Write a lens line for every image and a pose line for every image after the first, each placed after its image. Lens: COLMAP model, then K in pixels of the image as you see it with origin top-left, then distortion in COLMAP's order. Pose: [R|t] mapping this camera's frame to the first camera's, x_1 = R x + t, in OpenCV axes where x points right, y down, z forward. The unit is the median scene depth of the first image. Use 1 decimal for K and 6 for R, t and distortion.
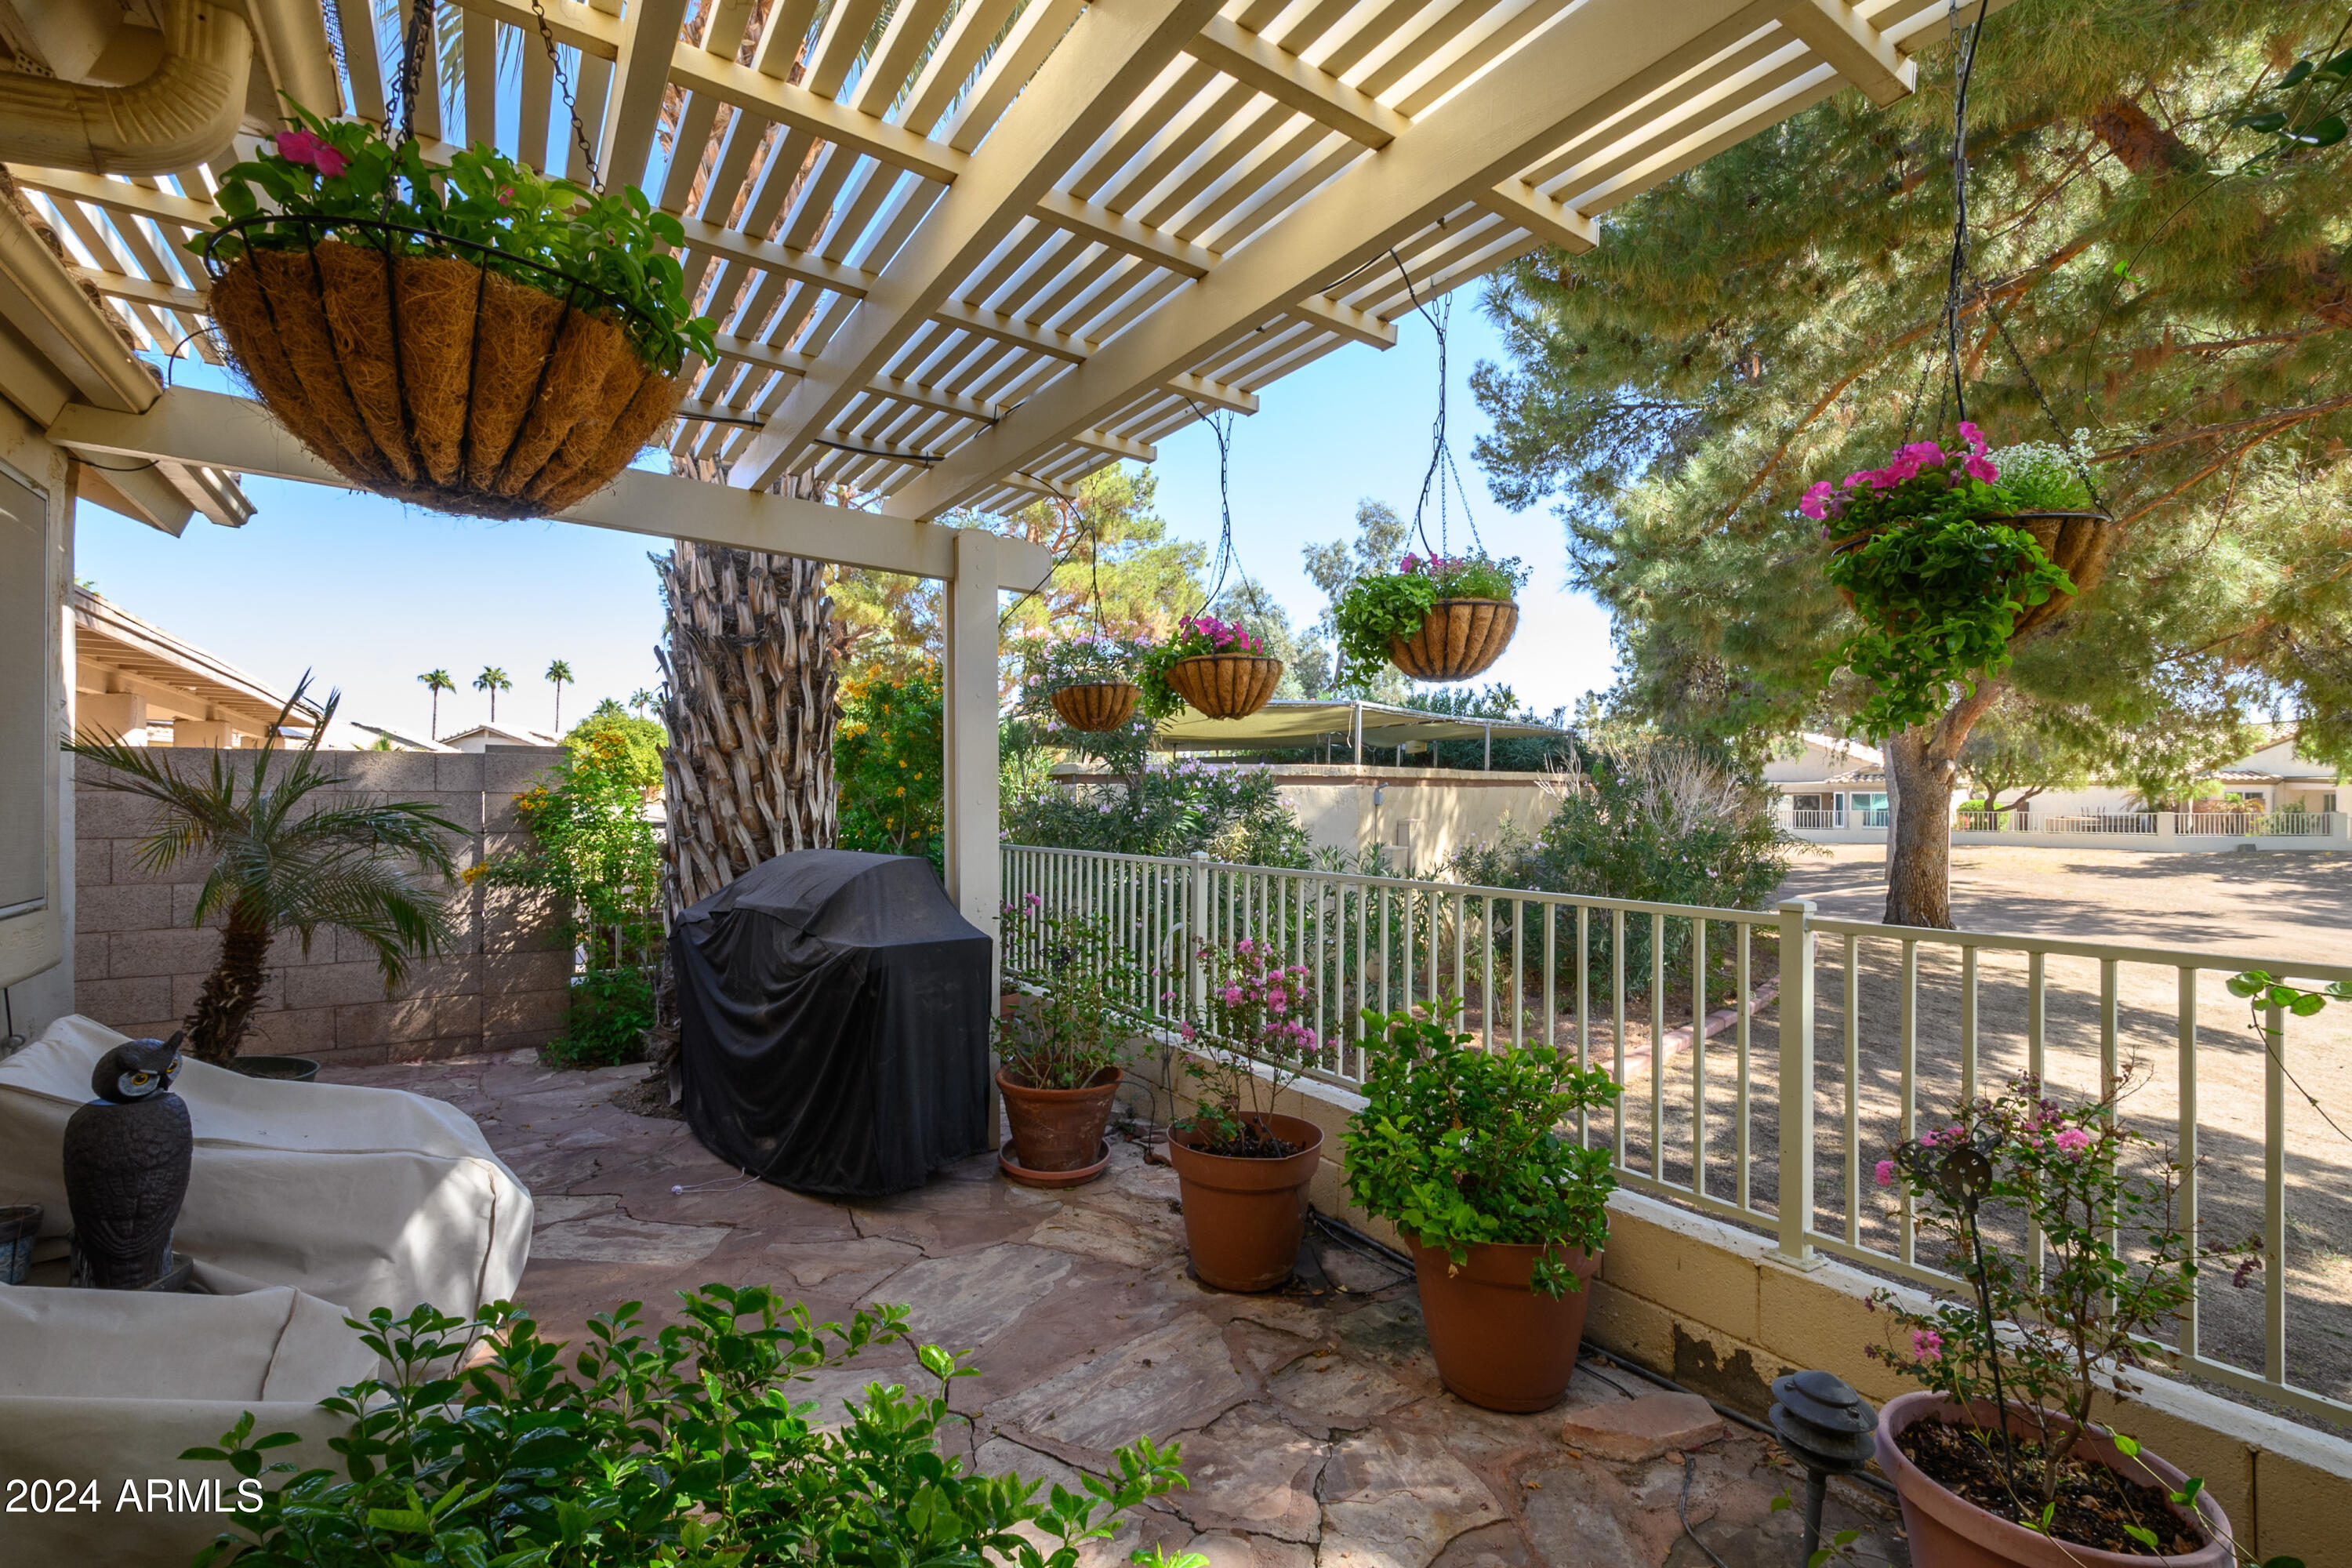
lens RADIAL K [[1051.5, 0, 1185.3], [0, 1051.5, 794.9], [0, 0, 1]] dist [-0.005138, -0.001586]
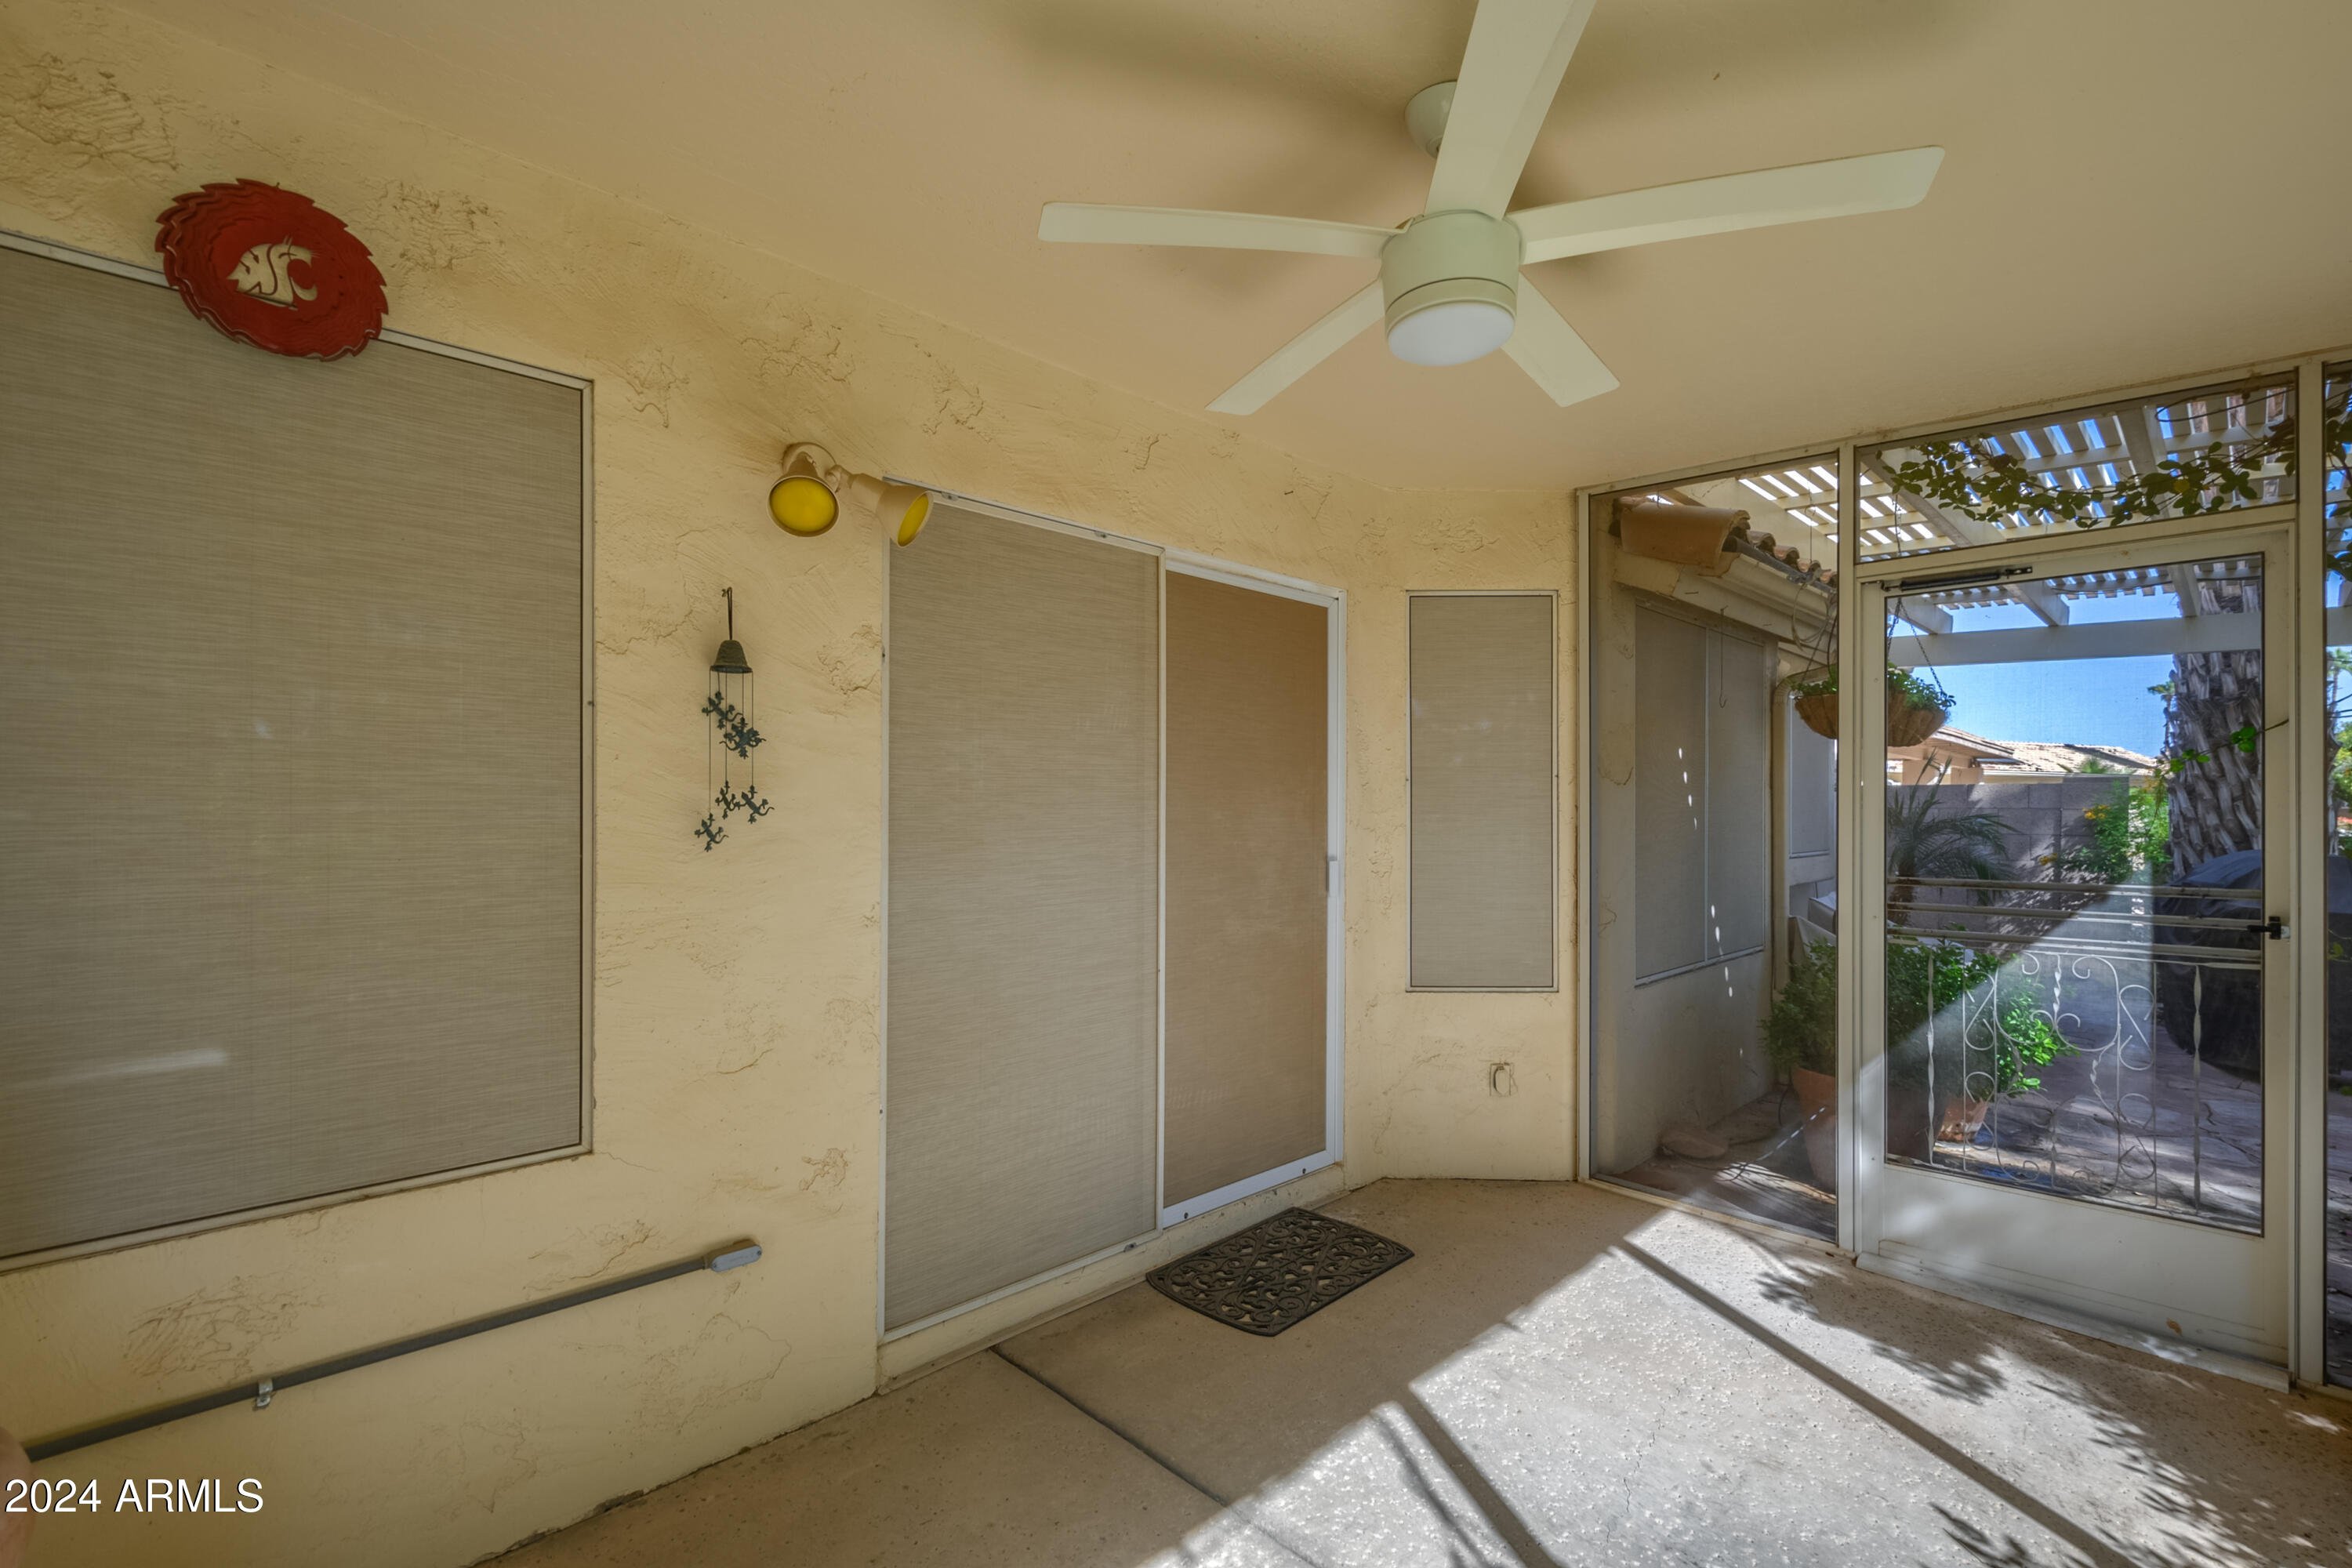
lens RADIAL K [[1044.5, 0, 1184.2], [0, 1044.5, 808.3], [0, 0, 1]] dist [-0.003266, -0.000777]
pose [[0.186642, -0.001580, -0.982427, 0.680777], [-0.003078, 0.999993, -0.002193, 0.004639], [0.982423, 0.003434, 0.186635, -0.624161]]
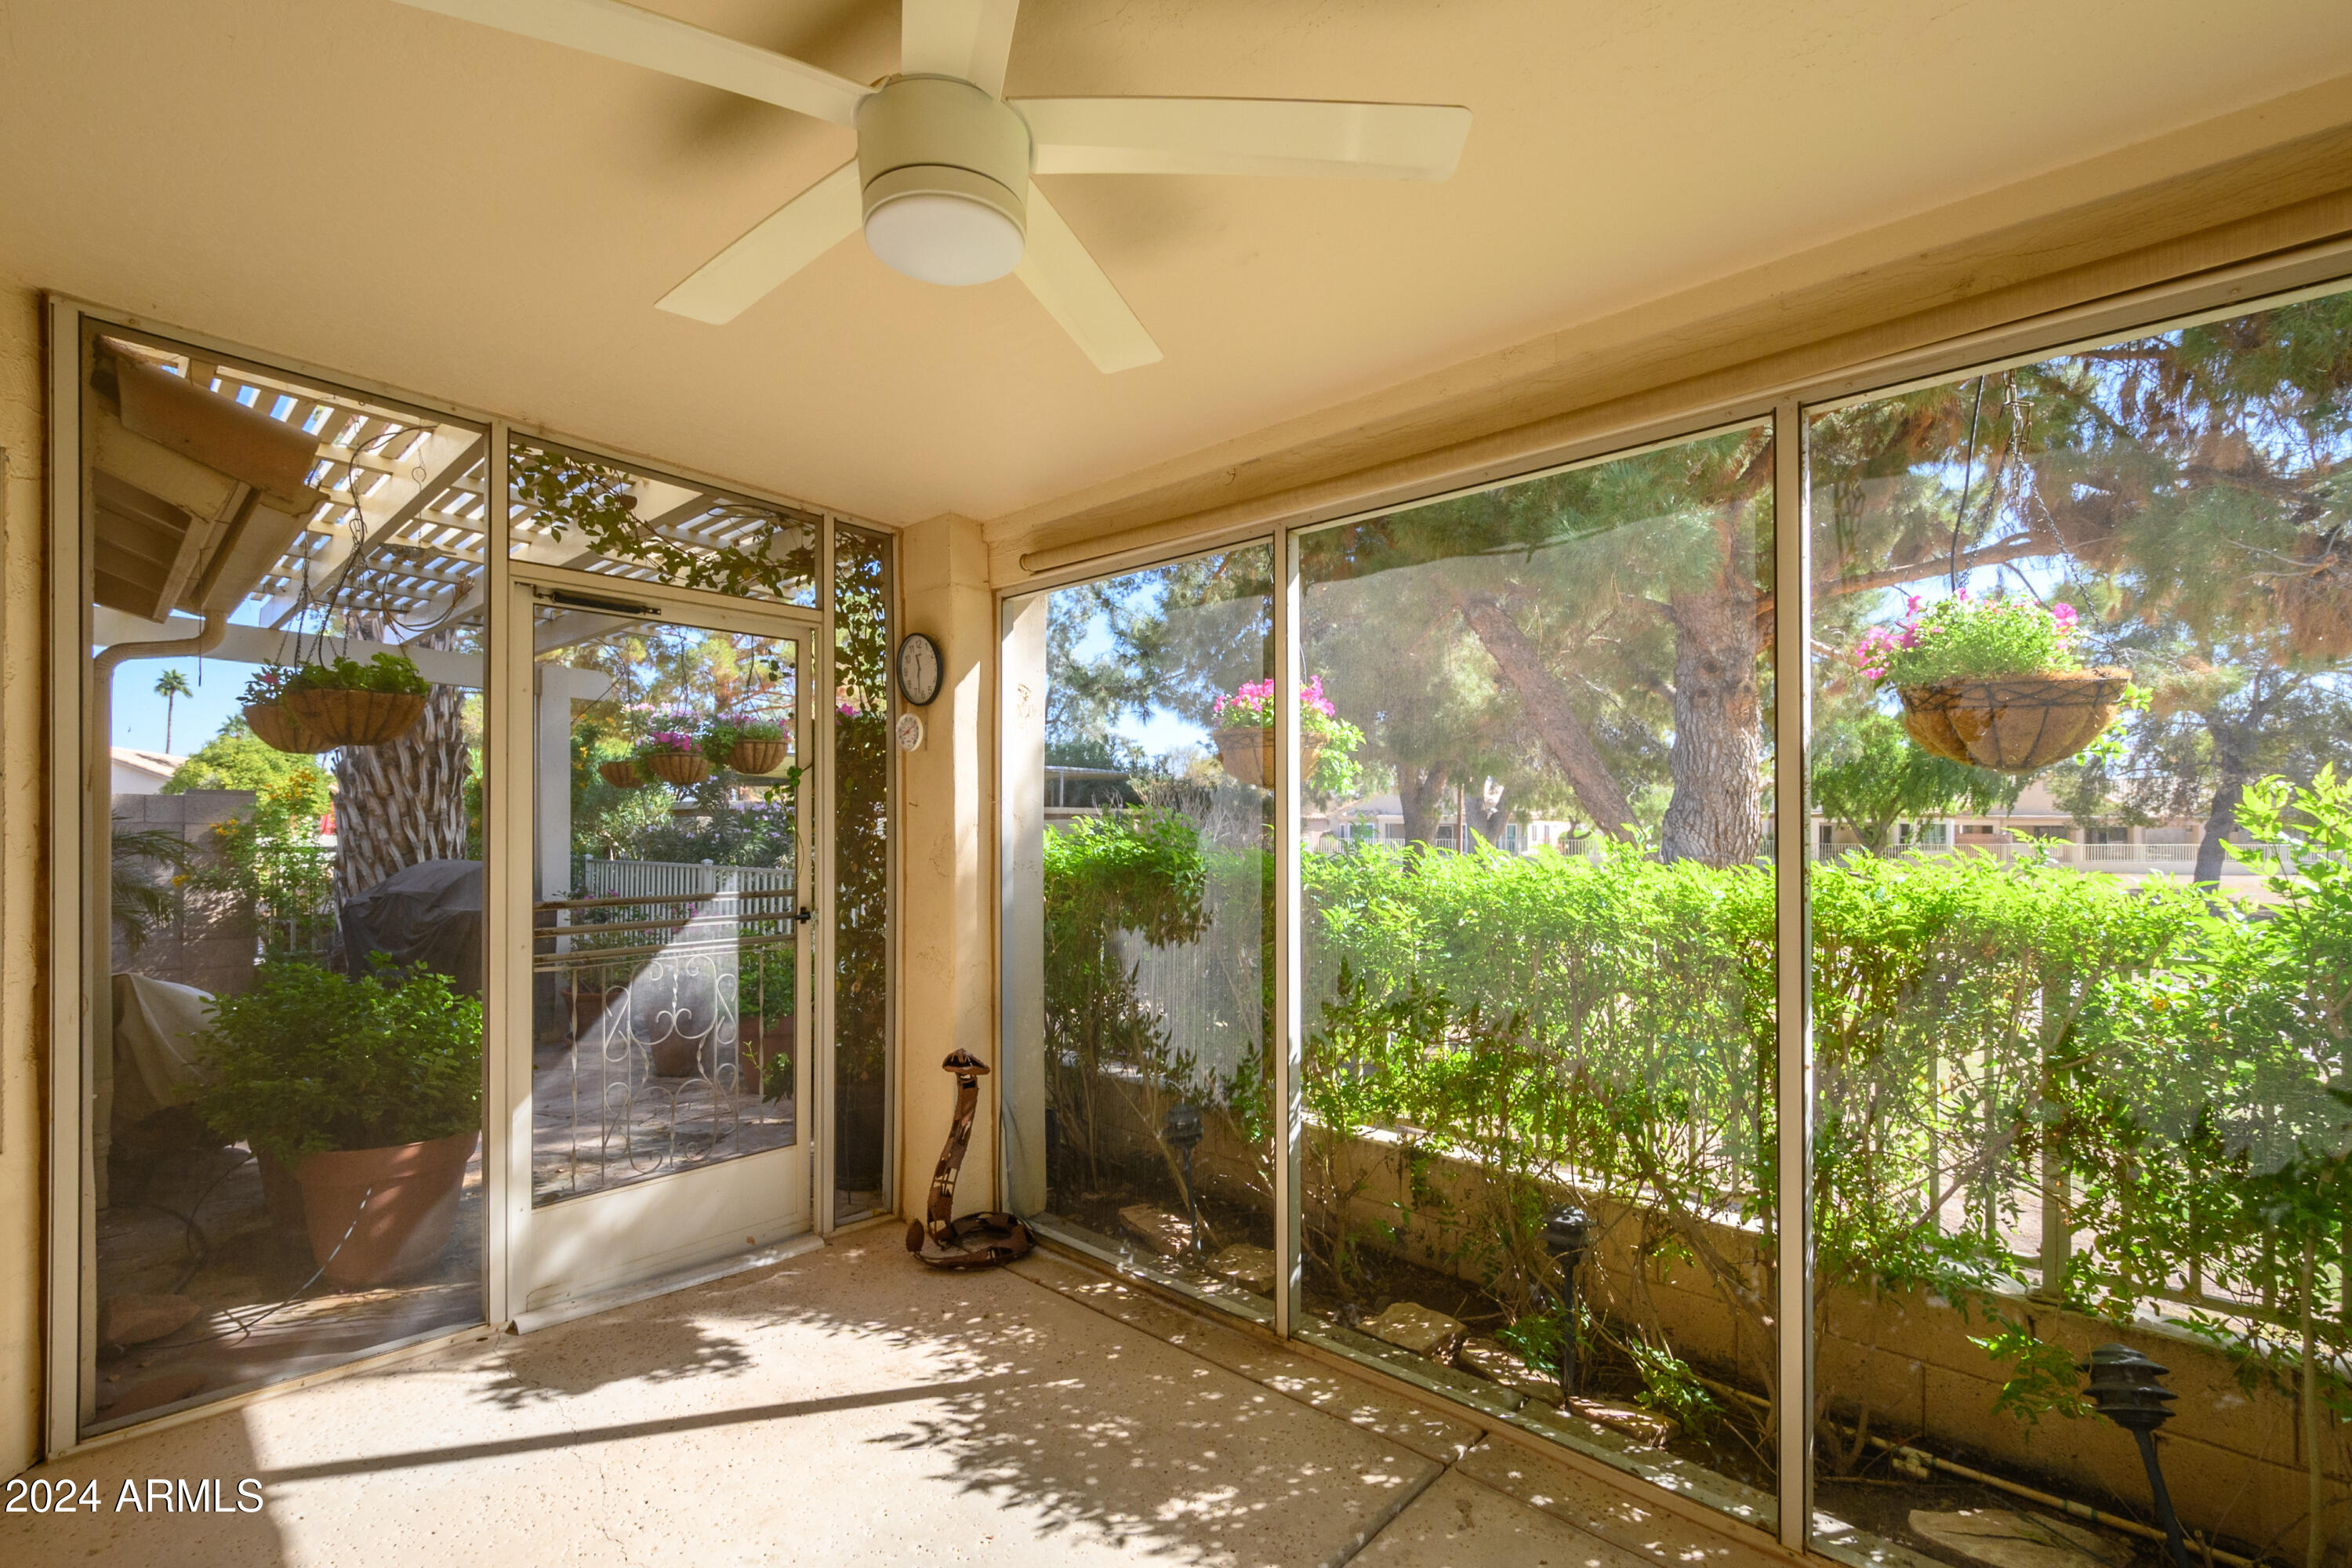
lens RADIAL K [[1051.5, 0, 1184.4], [0, 1051.5, 821.2], [0, 0, 1]] dist [-0.005138, -0.001586]
pose [[0.972132, 0.001230, 0.234429, 0.341969], [-0.000466, 0.999994, -0.003316, -0.001212], [-0.234432, 0.003114, 0.972127, -0.758988]]
